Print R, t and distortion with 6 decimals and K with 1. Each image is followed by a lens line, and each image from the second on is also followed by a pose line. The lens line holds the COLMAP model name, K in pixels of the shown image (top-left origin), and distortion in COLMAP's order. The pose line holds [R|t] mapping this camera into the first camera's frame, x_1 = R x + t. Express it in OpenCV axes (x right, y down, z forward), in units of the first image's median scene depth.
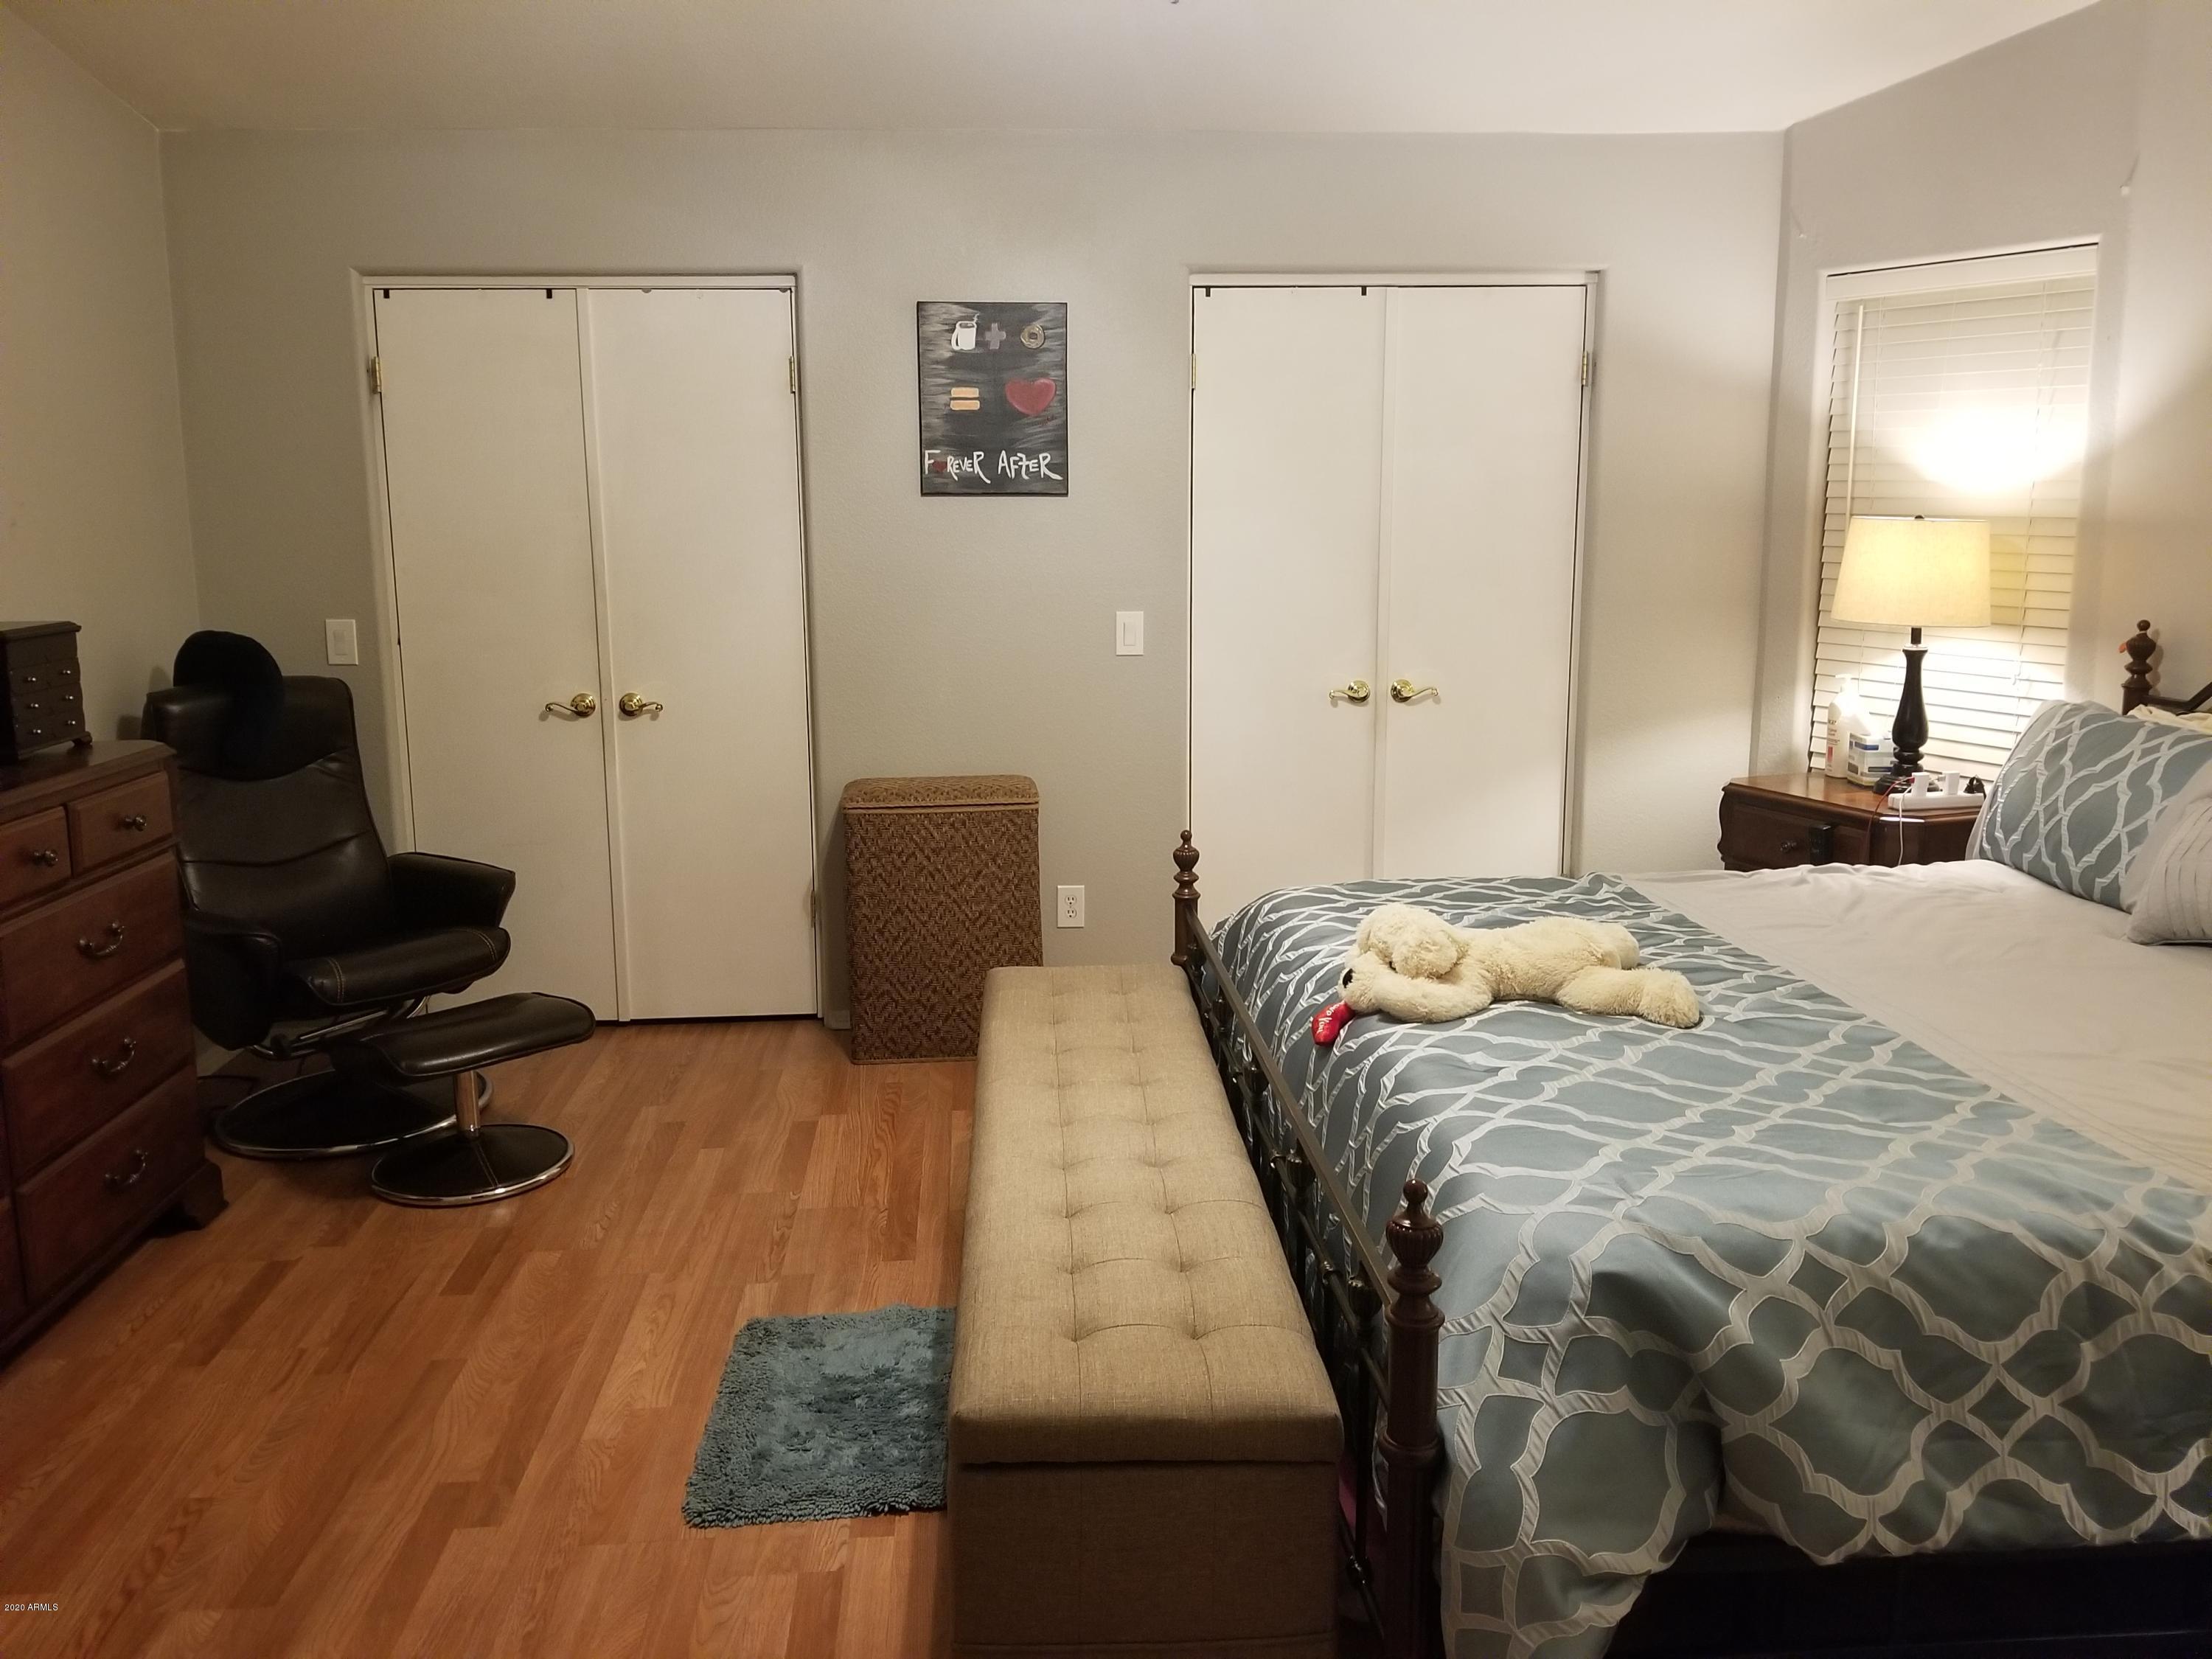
lens RADIAL K [[1742.7, 0, 1108.6], [0, 1742.7, 838.8], [0, 0, 1]] dist [0.045054, -0.076308]
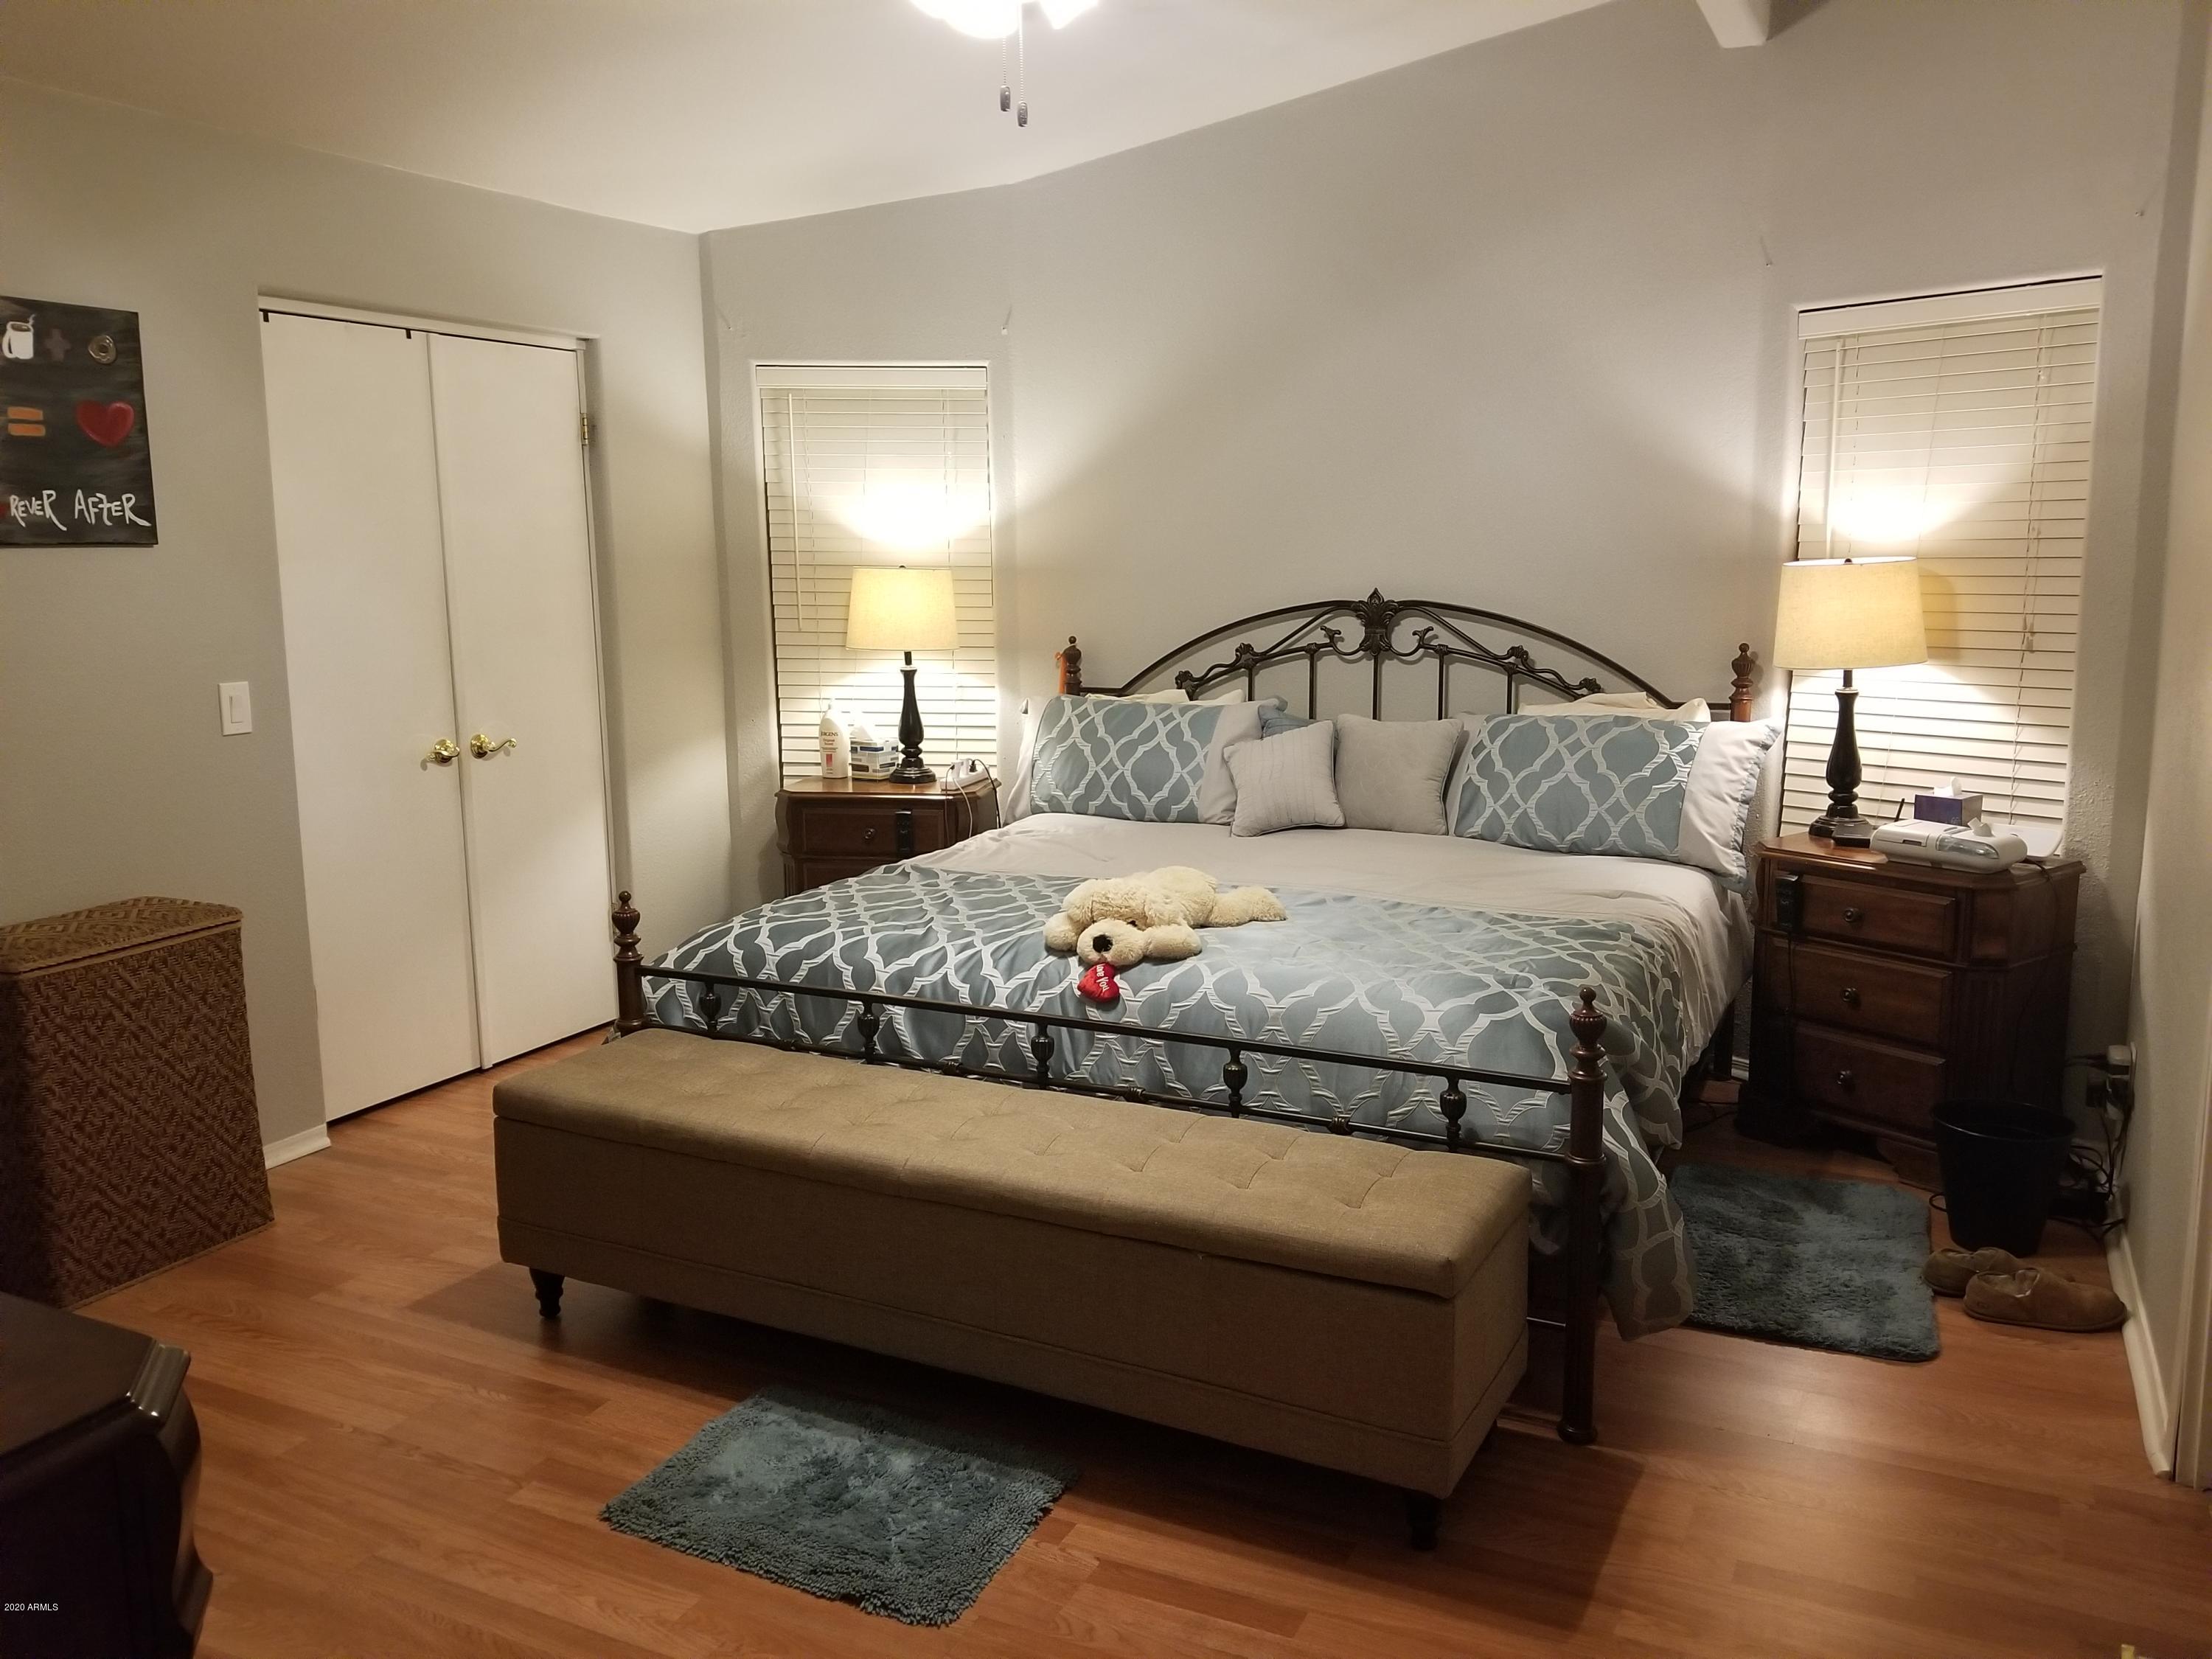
lens RADIAL K [[1742.7, 0, 1129.2], [0, 1742.7, 838.4], [0, 0, 1]] dist [0.045054, -0.076308]
pose [[0.477275, -0.143996, 0.866876, -0.545852], [0.167531, 0.983300, 0.071098, -0.046114], [-0.862636, 0.111295, 0.493429, 0.226482]]
